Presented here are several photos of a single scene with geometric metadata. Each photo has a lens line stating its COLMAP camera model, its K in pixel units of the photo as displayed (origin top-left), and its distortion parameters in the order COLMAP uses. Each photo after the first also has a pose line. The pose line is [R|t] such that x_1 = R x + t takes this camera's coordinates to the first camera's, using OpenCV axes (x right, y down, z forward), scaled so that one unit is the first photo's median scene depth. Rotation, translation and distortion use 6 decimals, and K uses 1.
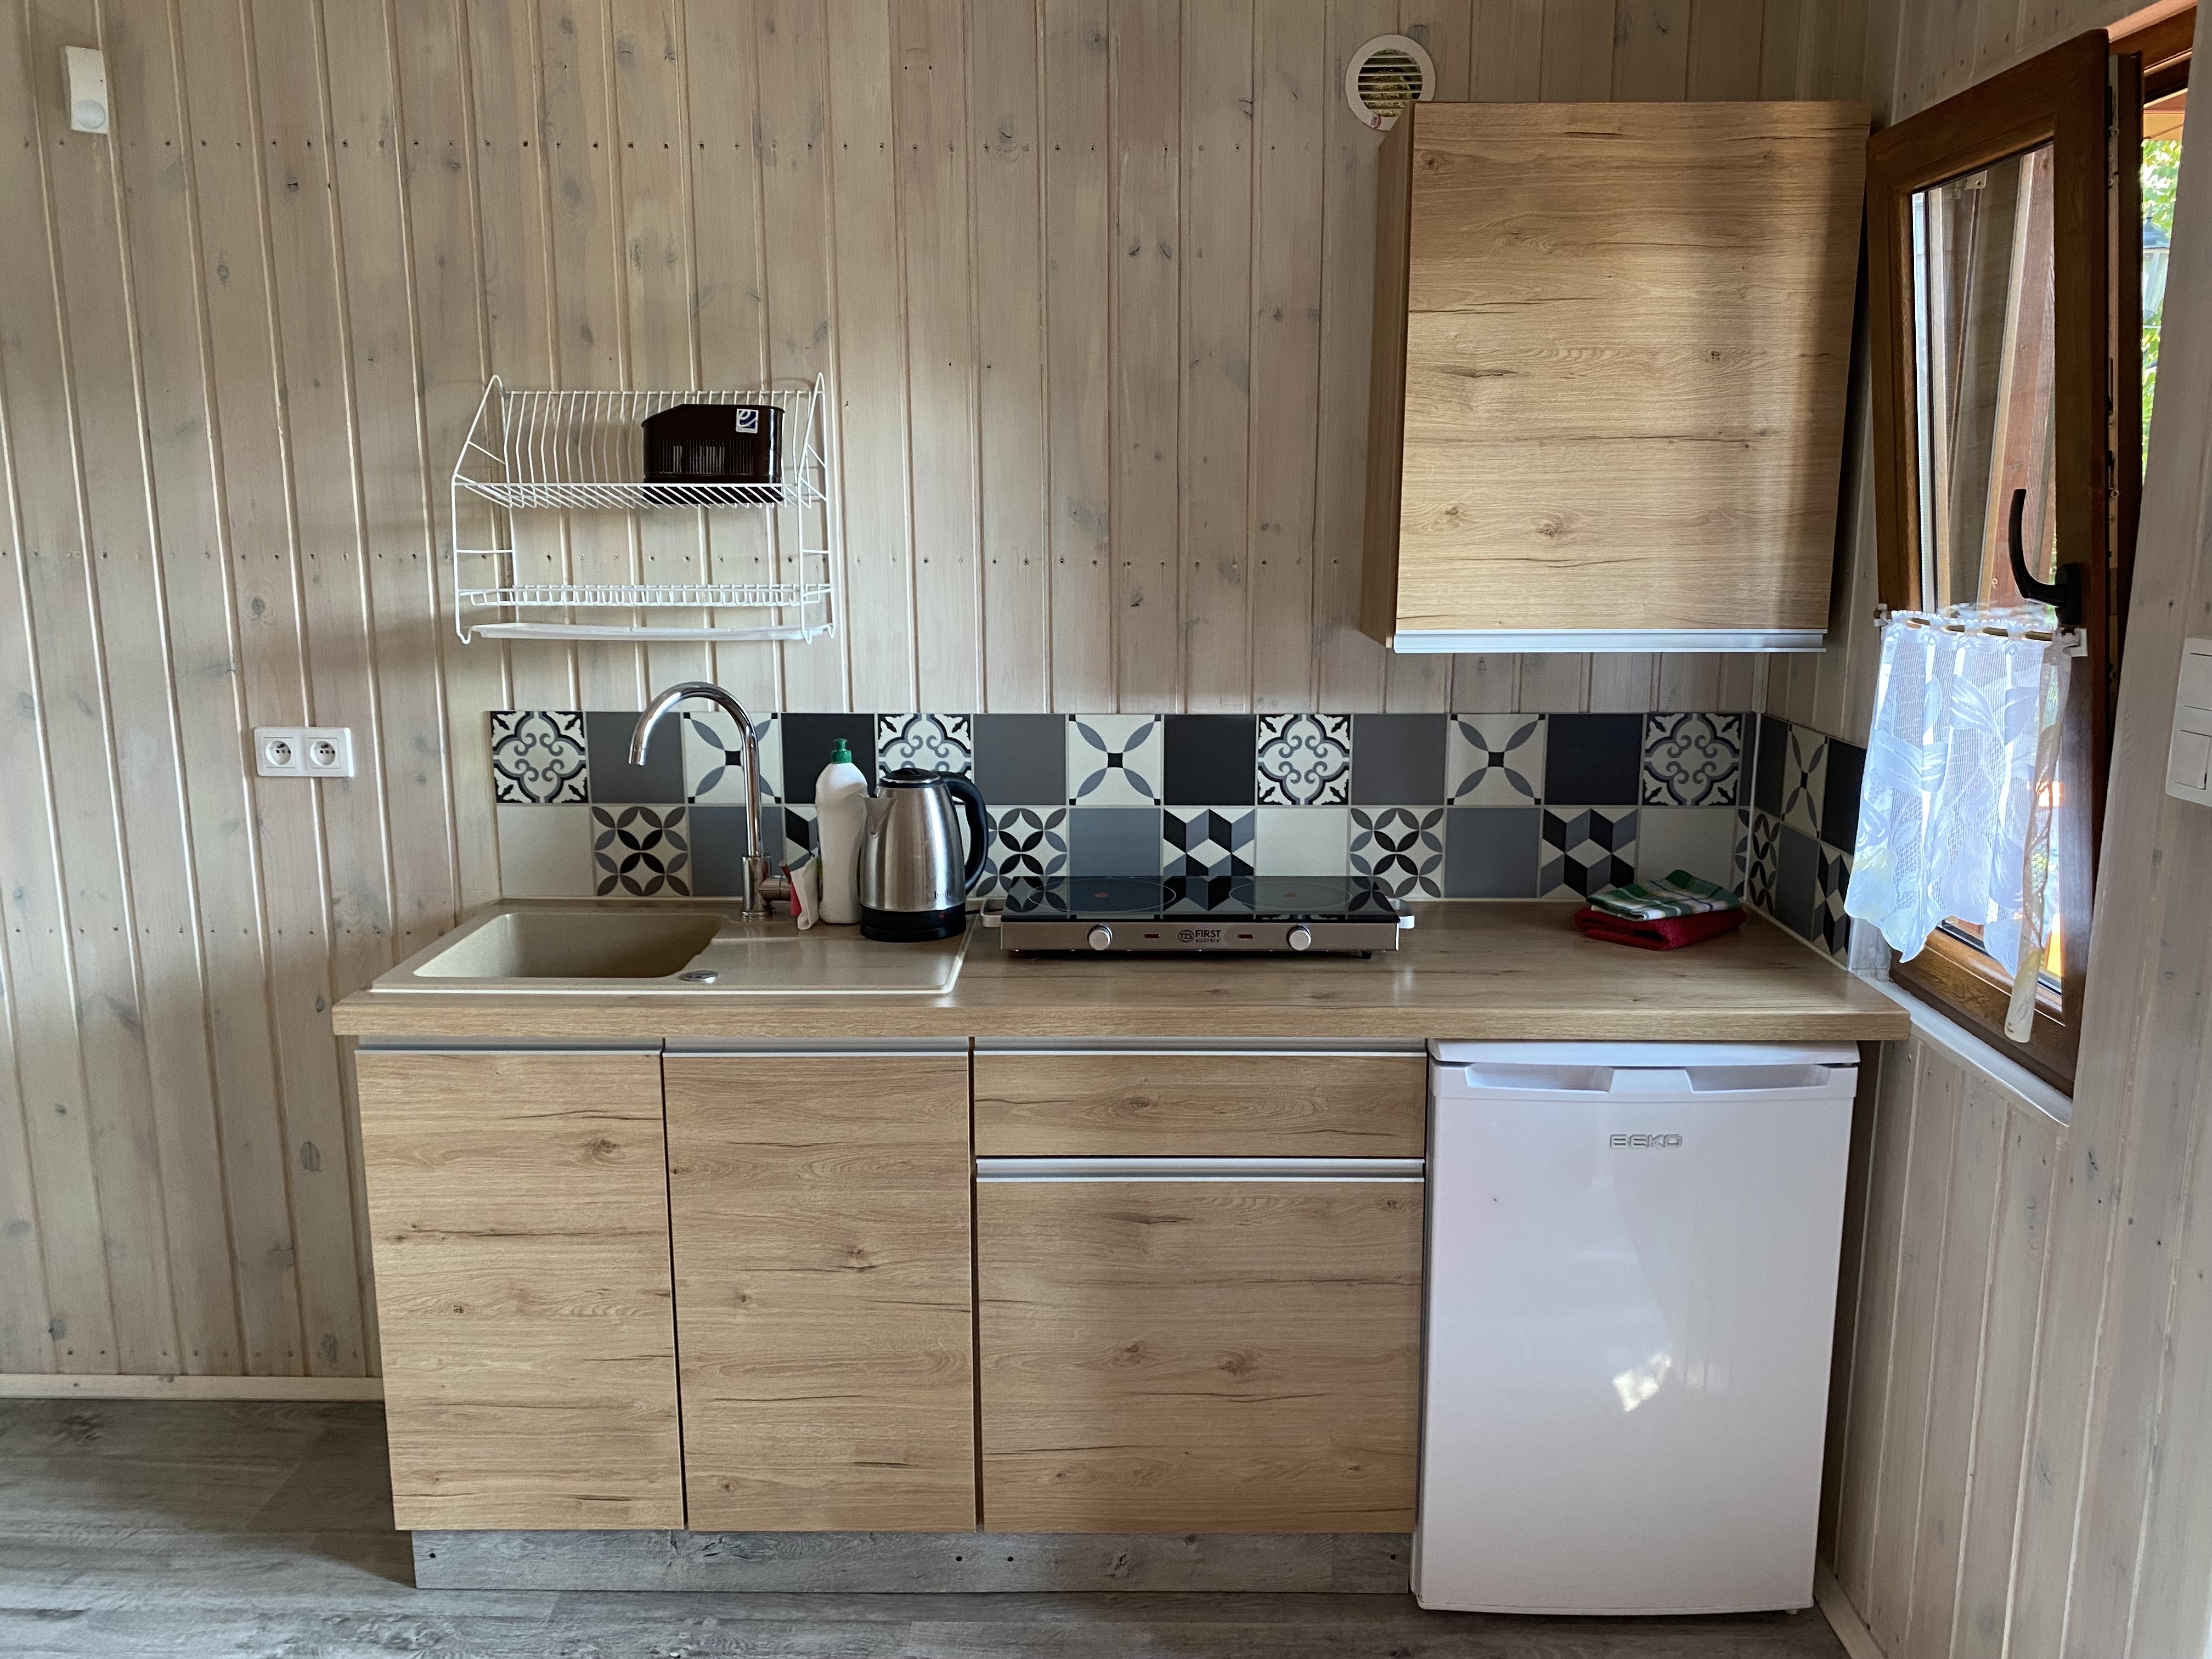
lens RADIAL K [[1651.1, 0, 1106.0], [0, 1651.1, 829.5], [0, 0, 1]] dist [0.034820, -0.035297]
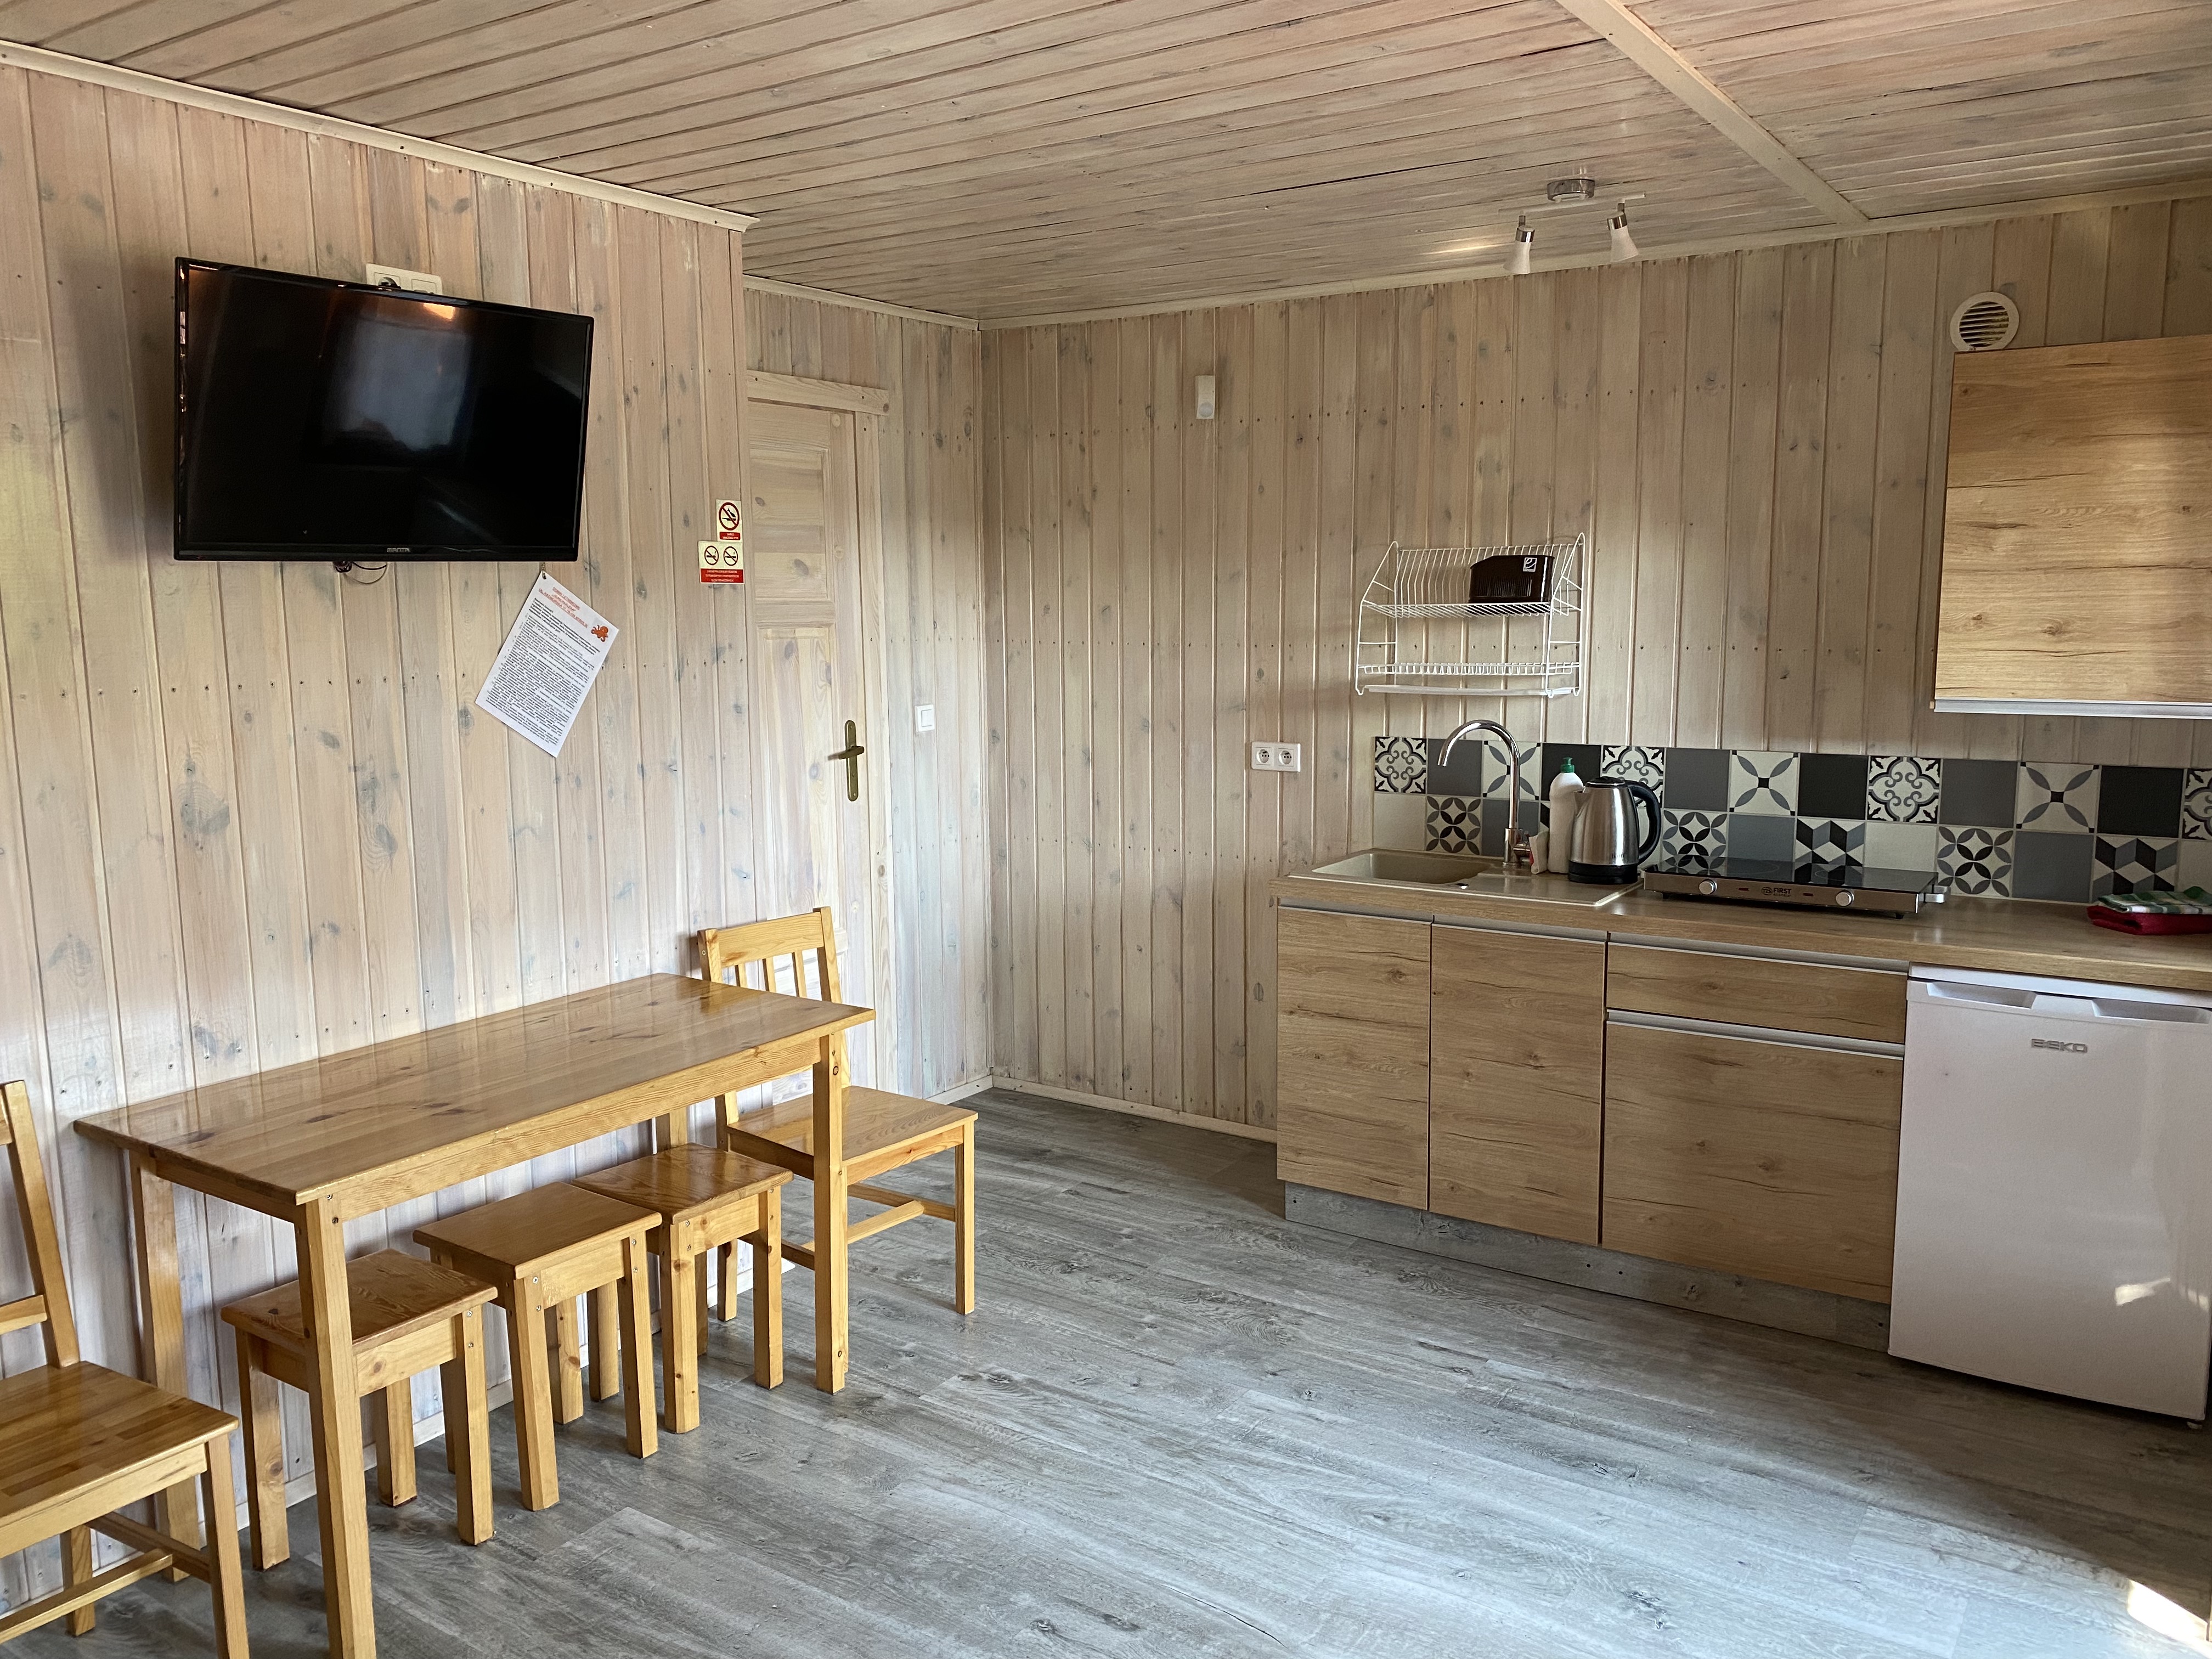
lens RADIAL K [[1708.7, 0, 1093.4], [0, 1708.7, 817.3], [0, 0, 1]] dist [0.039720, -0.048782]
pose [[0.831243, 0.061422, -0.552505, 0.375857], [-0.095017, 0.994950, -0.032343, 0.099139], [0.547728, 0.079383, 0.832882, -0.632553]]
